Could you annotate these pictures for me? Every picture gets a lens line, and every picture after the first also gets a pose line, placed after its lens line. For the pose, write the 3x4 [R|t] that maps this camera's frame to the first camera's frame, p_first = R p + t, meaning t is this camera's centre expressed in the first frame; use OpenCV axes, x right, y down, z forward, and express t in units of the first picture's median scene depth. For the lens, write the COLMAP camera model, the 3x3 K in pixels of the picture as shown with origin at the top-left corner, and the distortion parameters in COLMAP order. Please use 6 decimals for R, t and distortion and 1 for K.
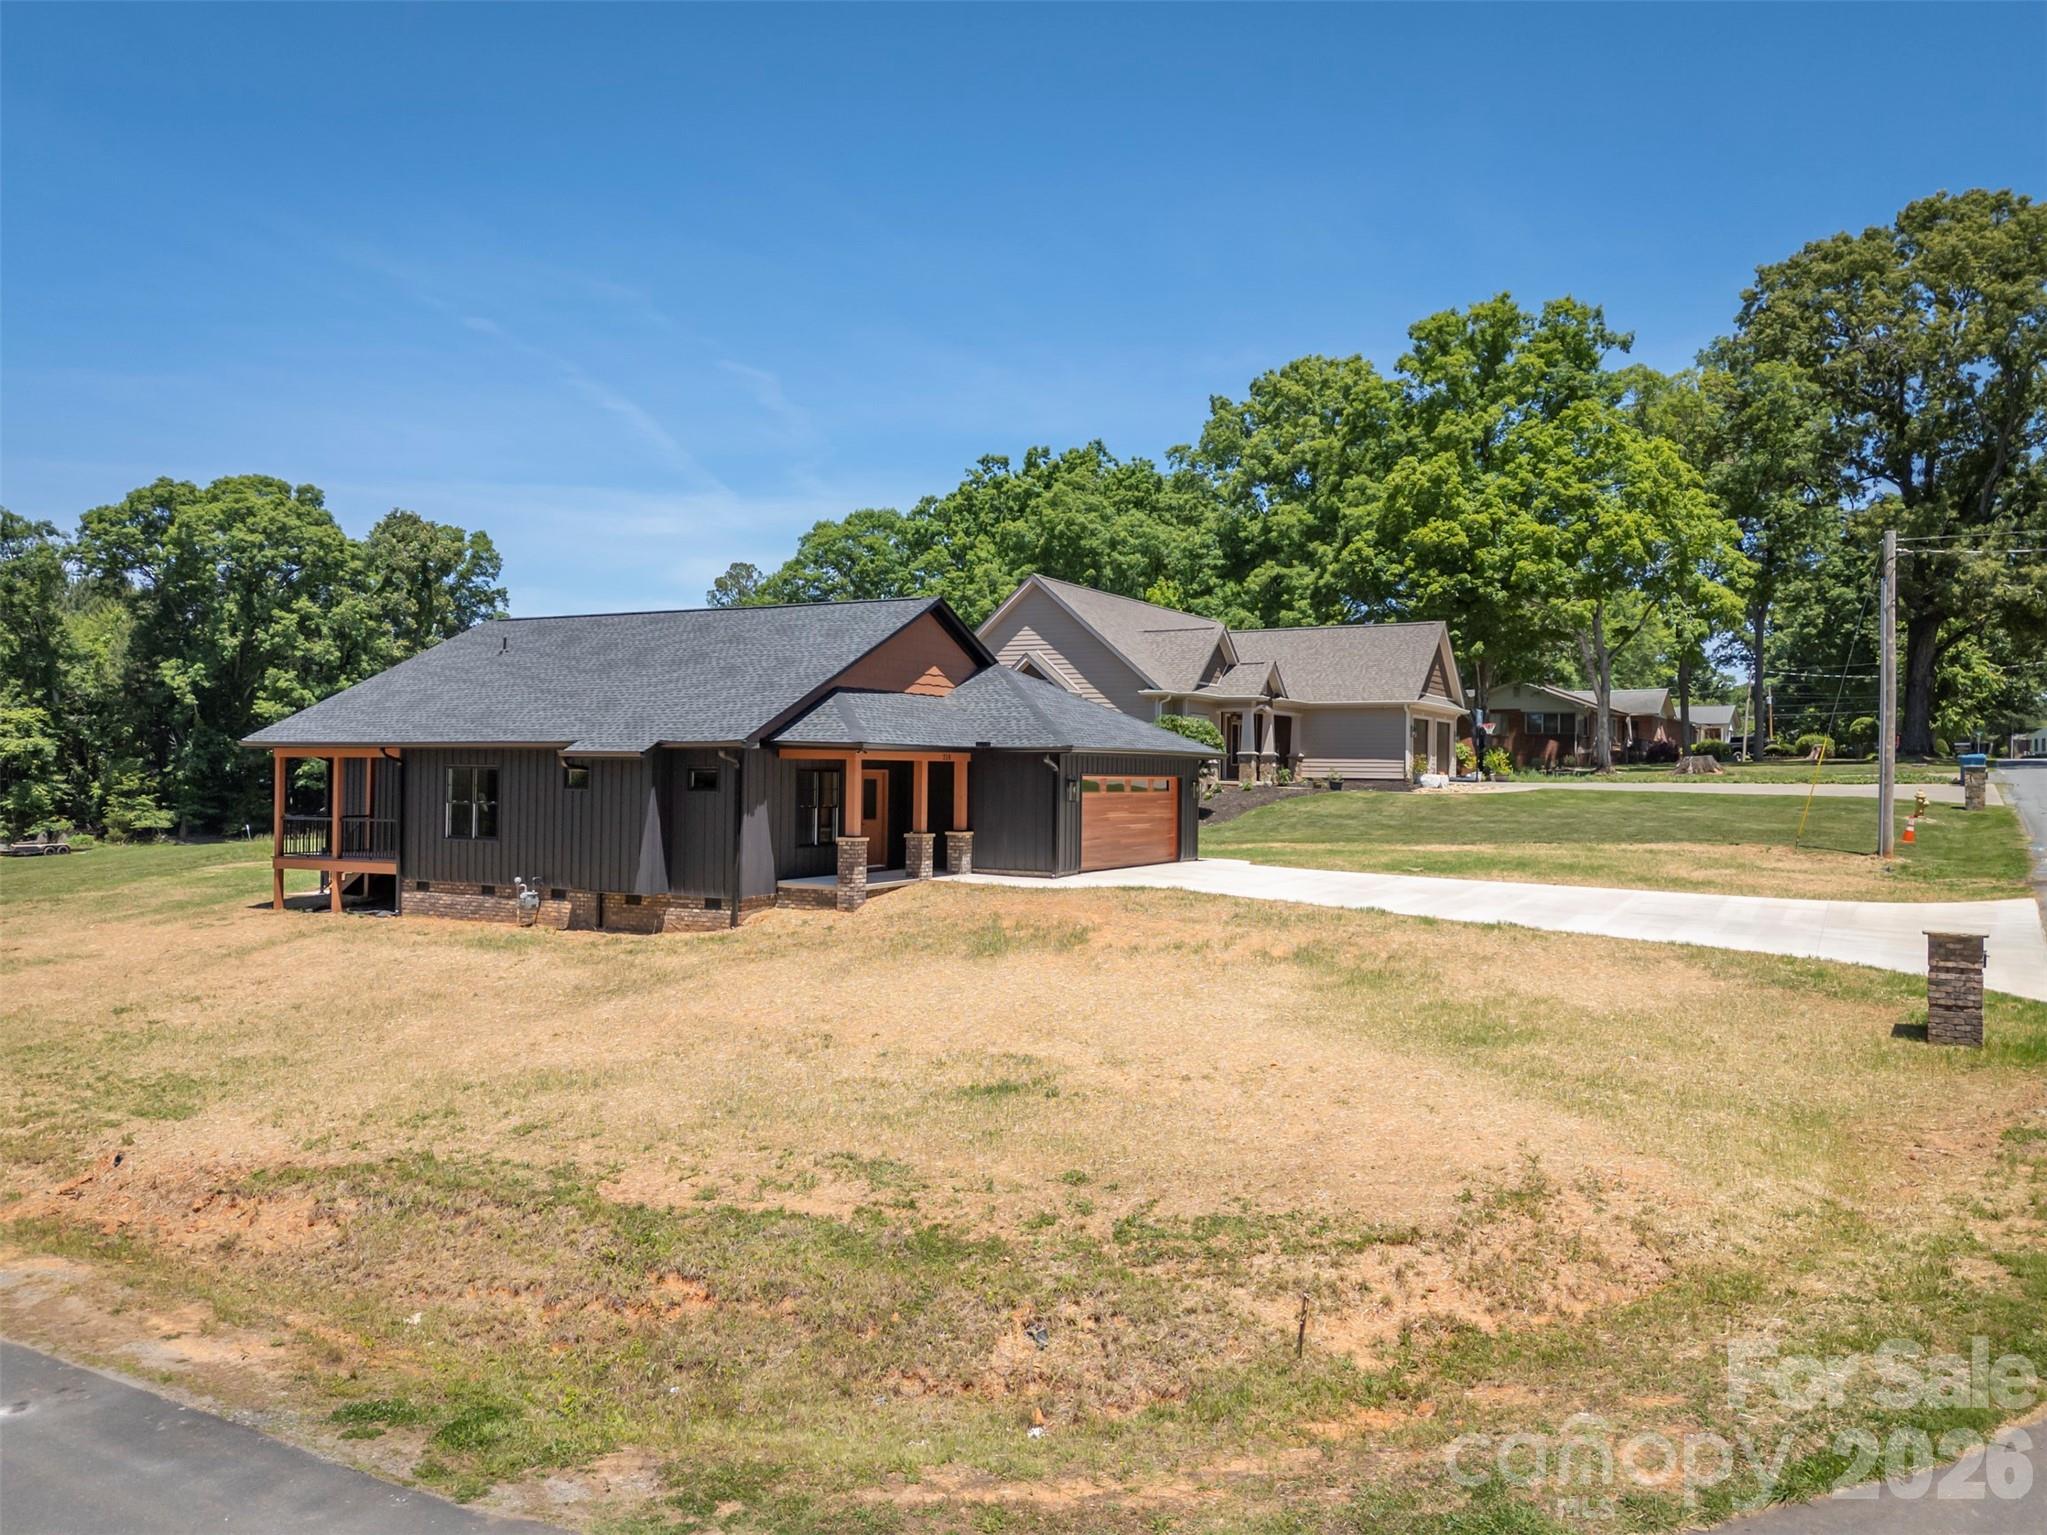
lens RADIAL K [[1508.0, 0, 1023.5], [0, 1508.0, 767.5], [0, 0, 1]] dist [0.076236, -0.035739]
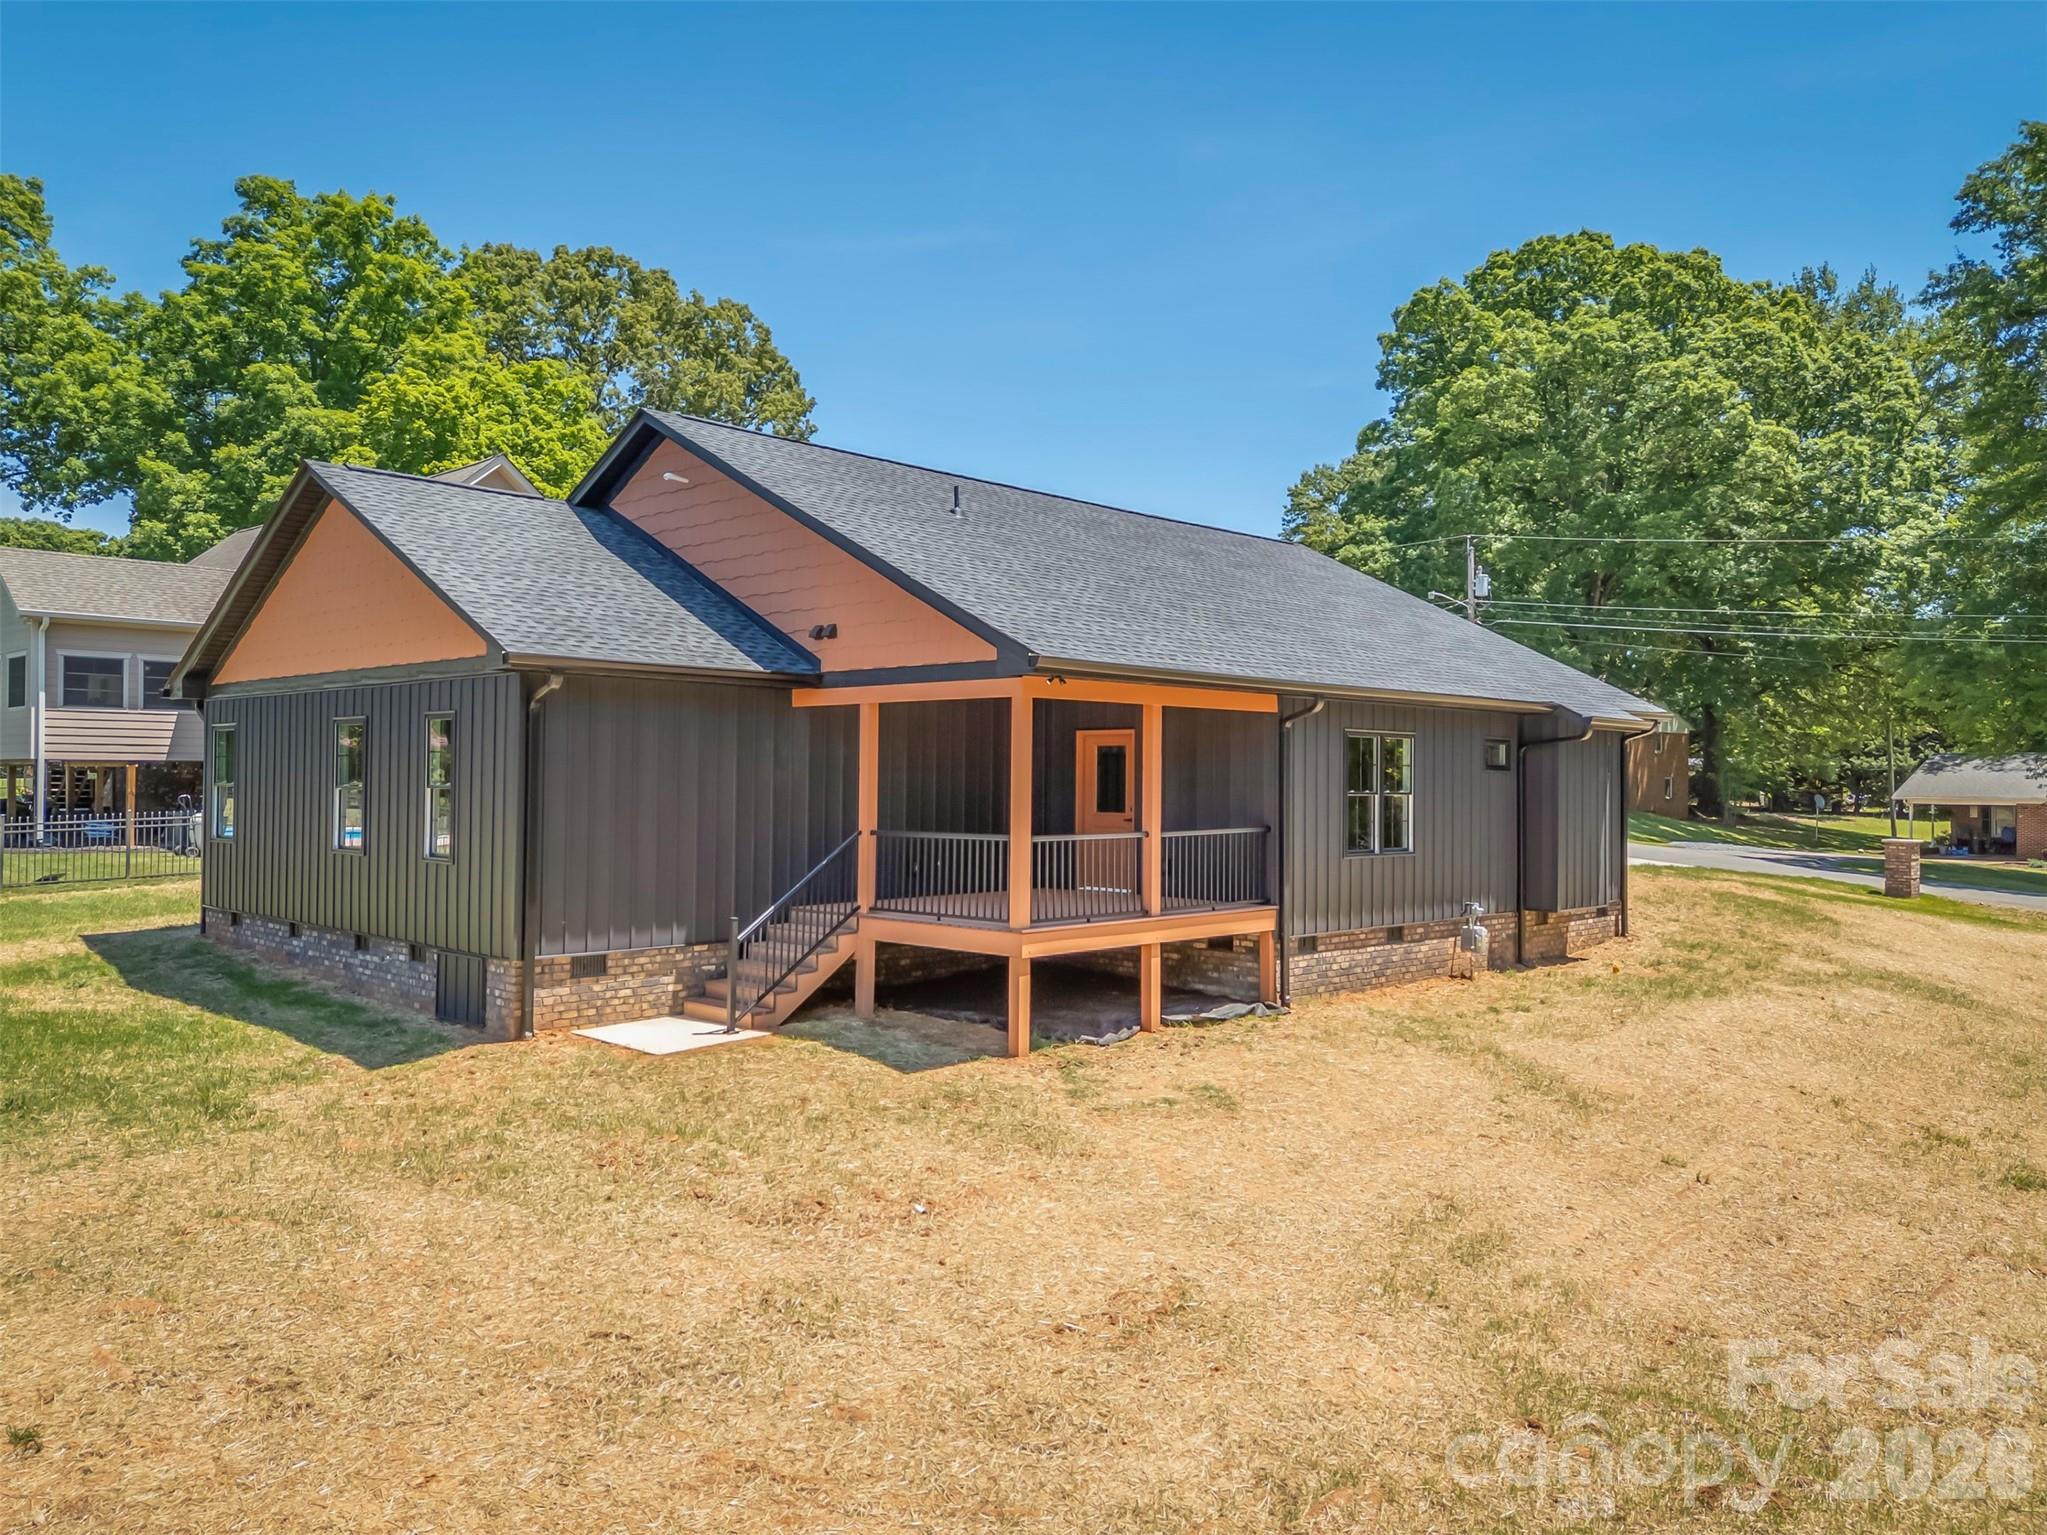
lens RADIAL K [[1508.0, 0, 1023.5], [0, 1508.0, 767.5], [0, 0, 1]] dist [0.076236, -0.035739]
pose [[0.267649, 0.003464, 0.963510, -0.964663], [-0.009366, 0.999956, -0.000993, 0.015399], [-0.963471, -0.008759, 0.267669, 0.967340]]
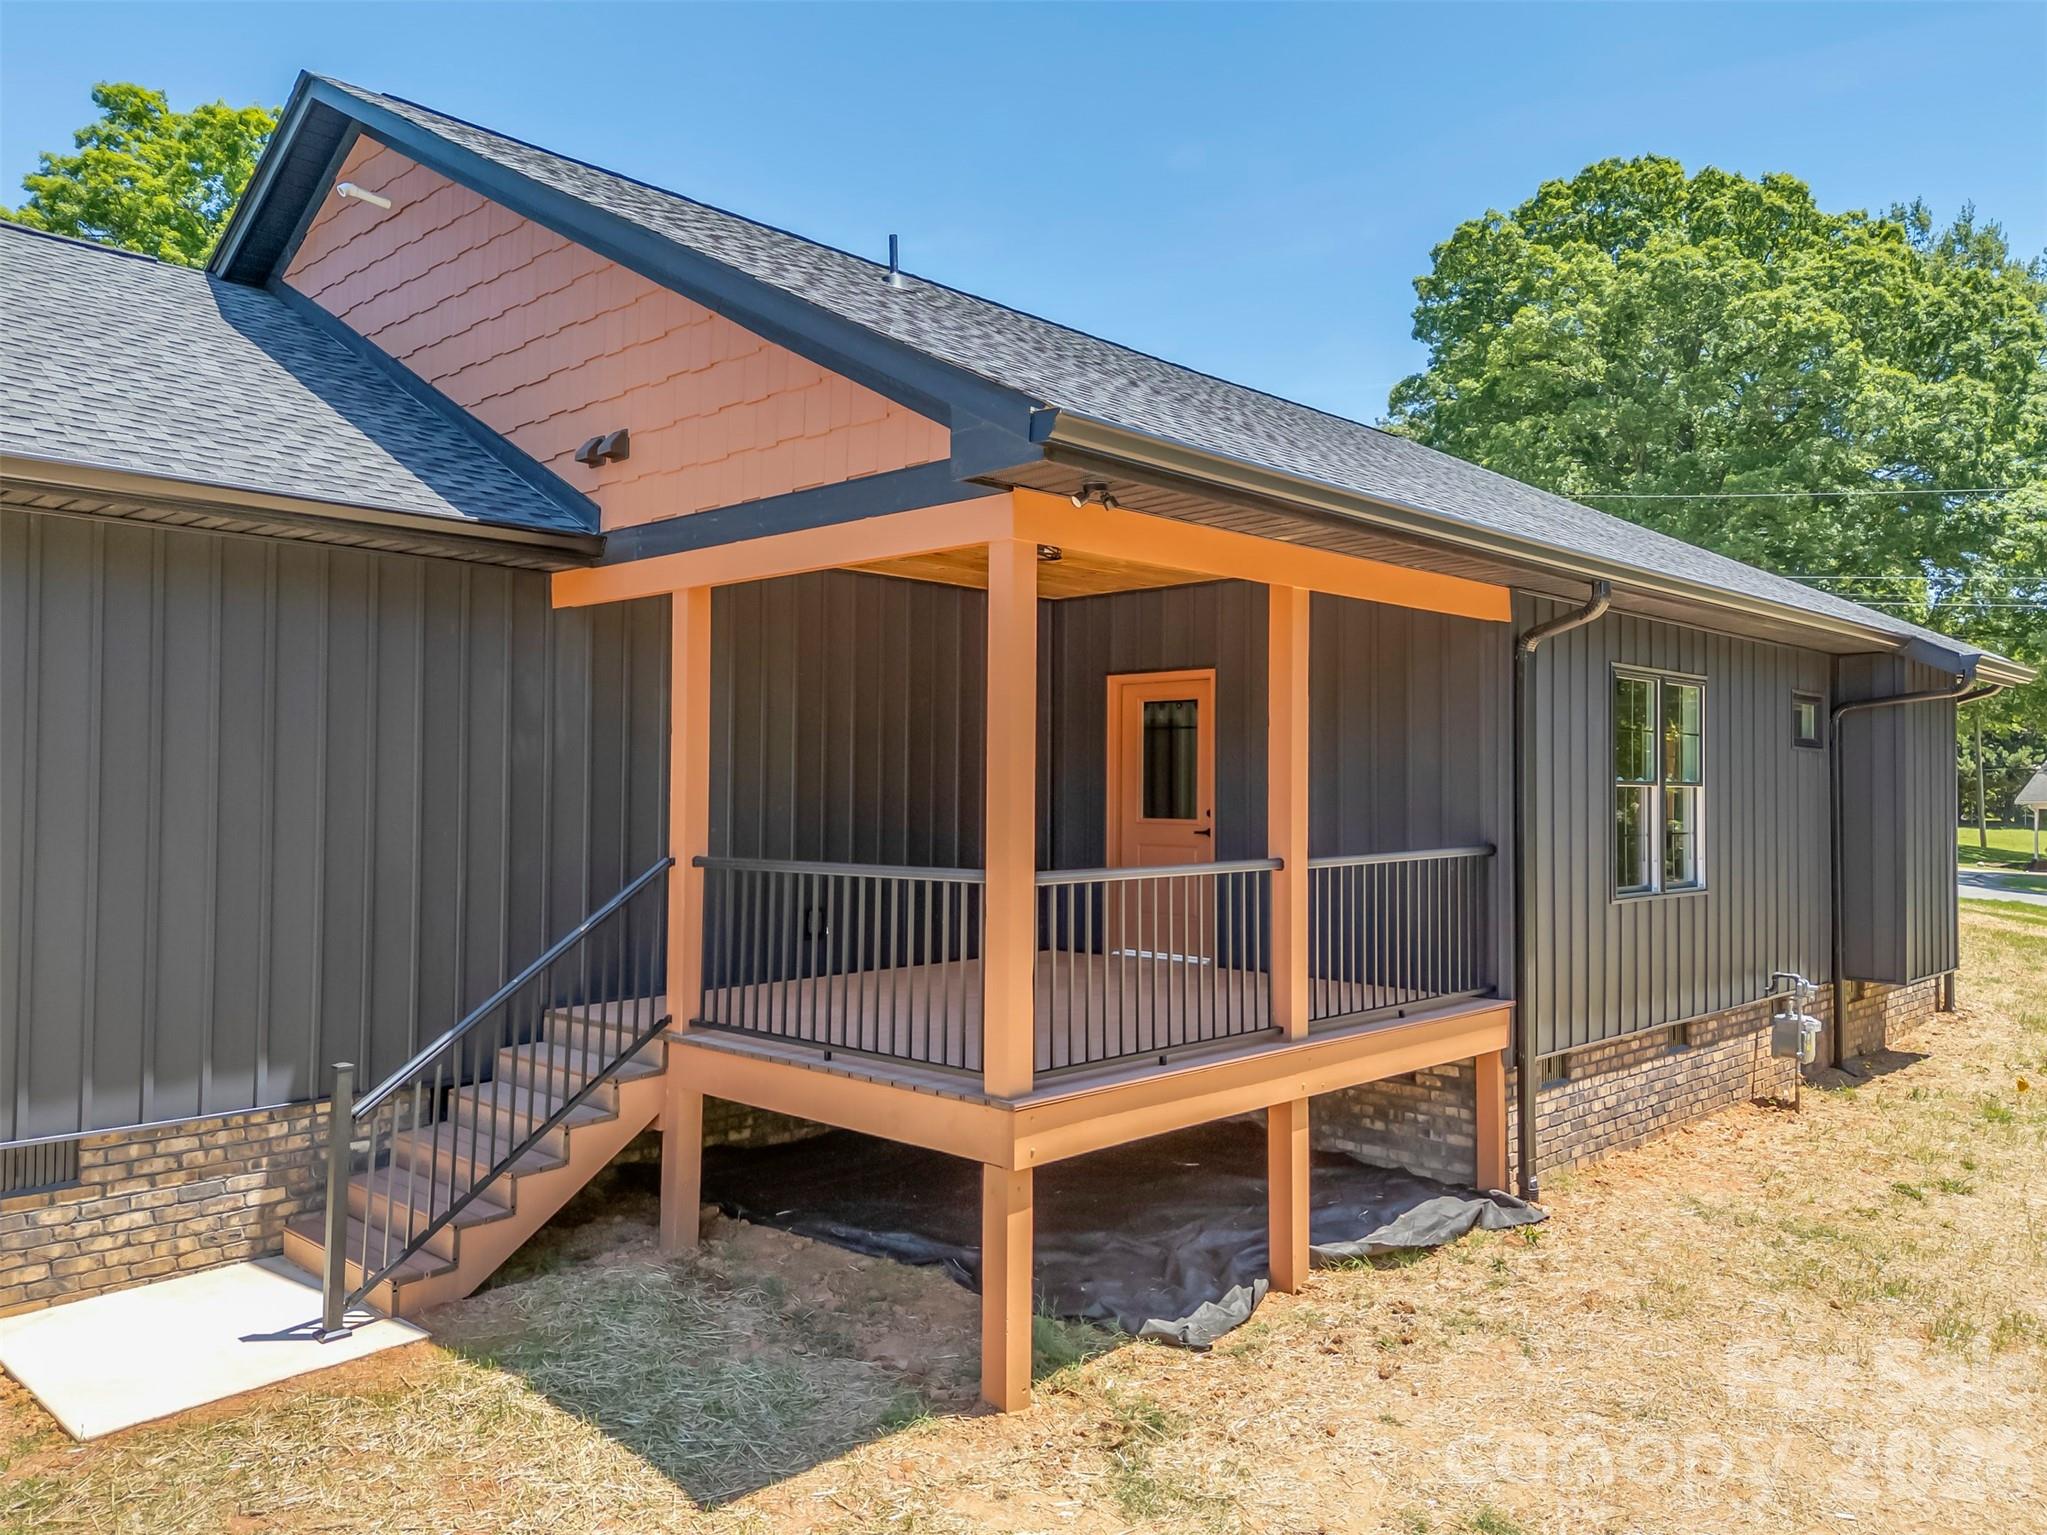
lens RADIAL K [[1508.0, 0, 1023.5], [0, 1508.0, 767.5], [0, 0, 1]] dist [0.076236, -0.035739]
pose [[0.260063, 0.008651, 0.965553, -0.712120], [-0.007762, 0.999946, -0.006869, 0.023518], [-0.965560, -0.005708, 0.260116, 1.038063]]
